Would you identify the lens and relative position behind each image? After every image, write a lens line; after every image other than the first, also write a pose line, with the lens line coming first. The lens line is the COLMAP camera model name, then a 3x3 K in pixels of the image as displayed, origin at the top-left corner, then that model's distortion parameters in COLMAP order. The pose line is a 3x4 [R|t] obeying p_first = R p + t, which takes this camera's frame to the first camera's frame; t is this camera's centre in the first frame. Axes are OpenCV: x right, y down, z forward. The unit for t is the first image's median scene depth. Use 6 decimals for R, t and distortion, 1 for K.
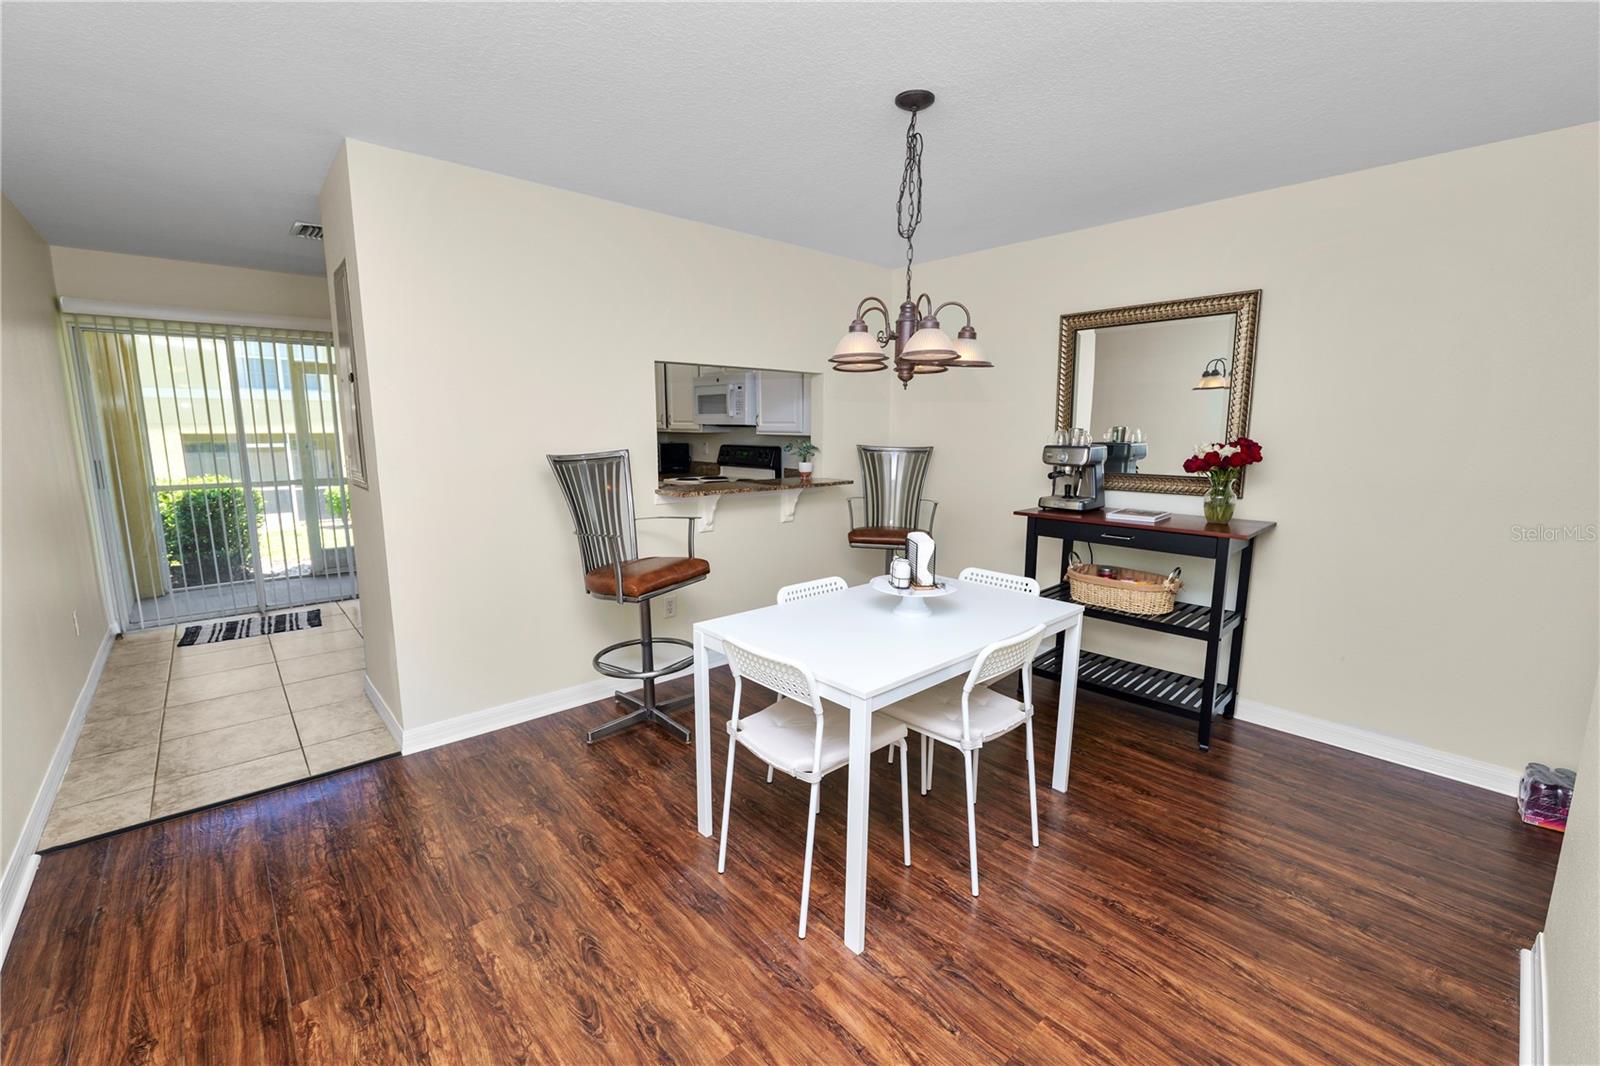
lens RADIAL K [[652.6, 0, 807.4], [0, 652.6, 533.8], [0, 0, 1]] dist [-0.012272, 0.000892]
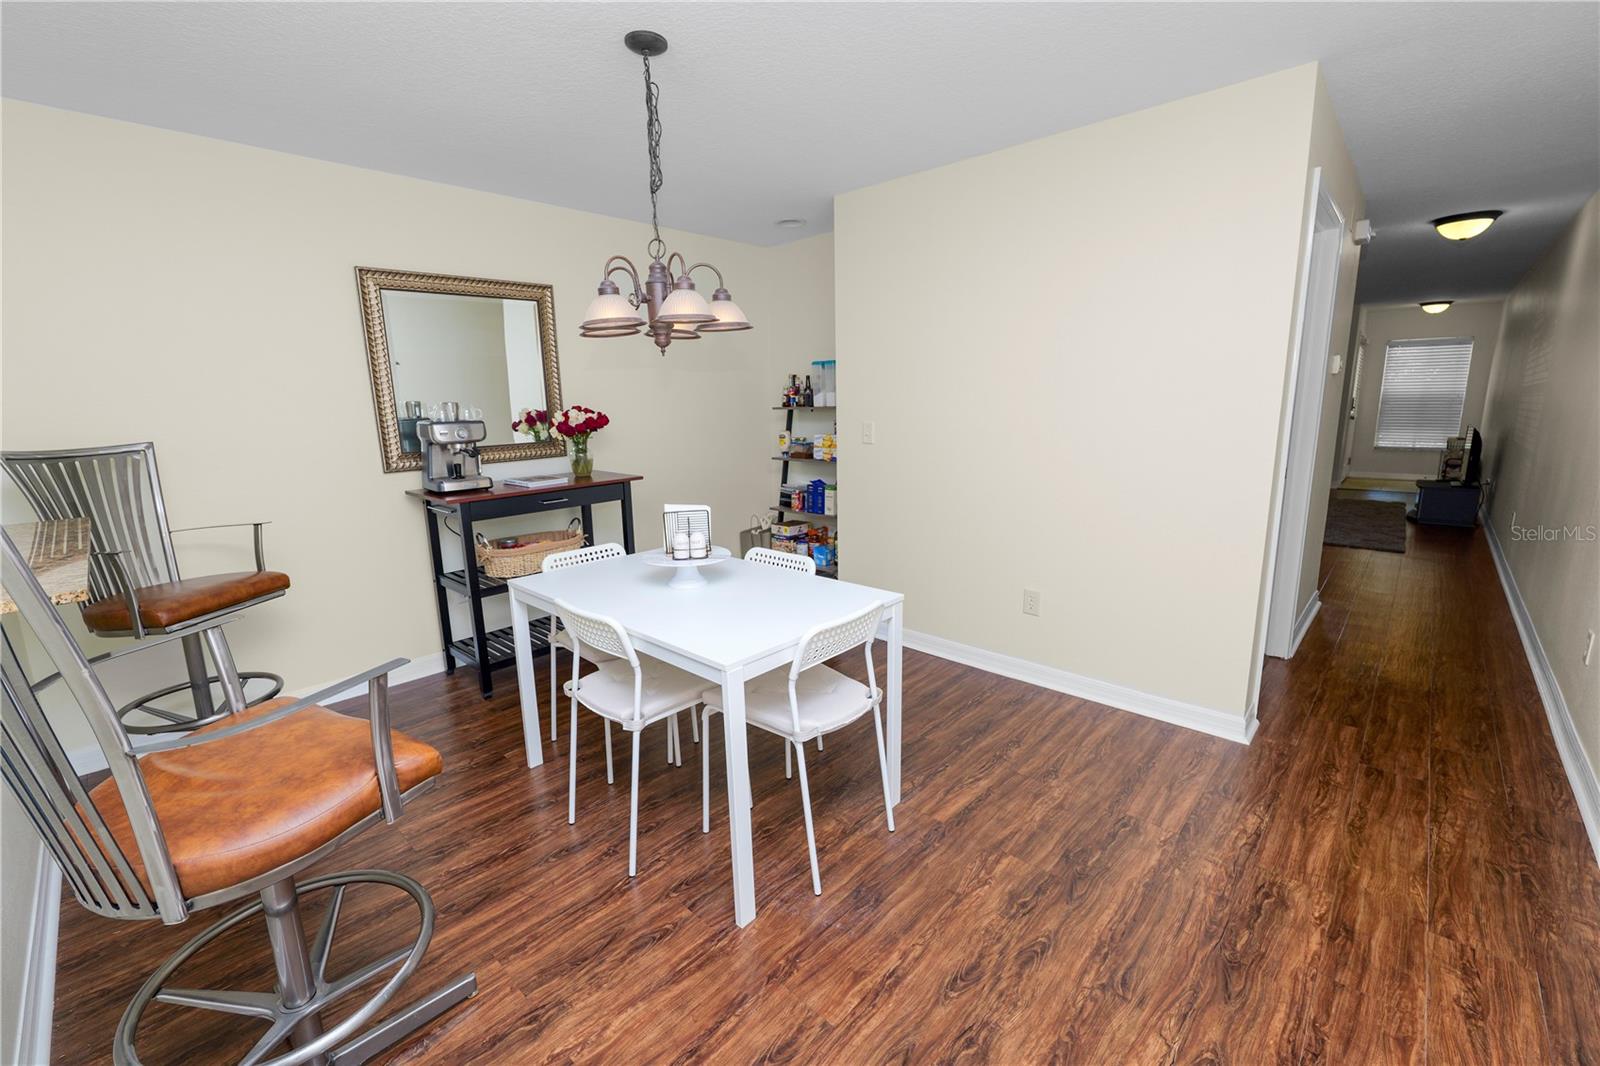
lens RADIAL K [[652.6, 0, 791.3], [0, 652.6, 526.2], [0, 0, 1]] dist [-0.012272, 0.000892]
pose [[-0.046401, -0.206434, 0.977360, -1.076872], [0.191326, 0.958463, 0.211526, -0.192435], [-0.980429, 0.196809, -0.004977, 1.124751]]
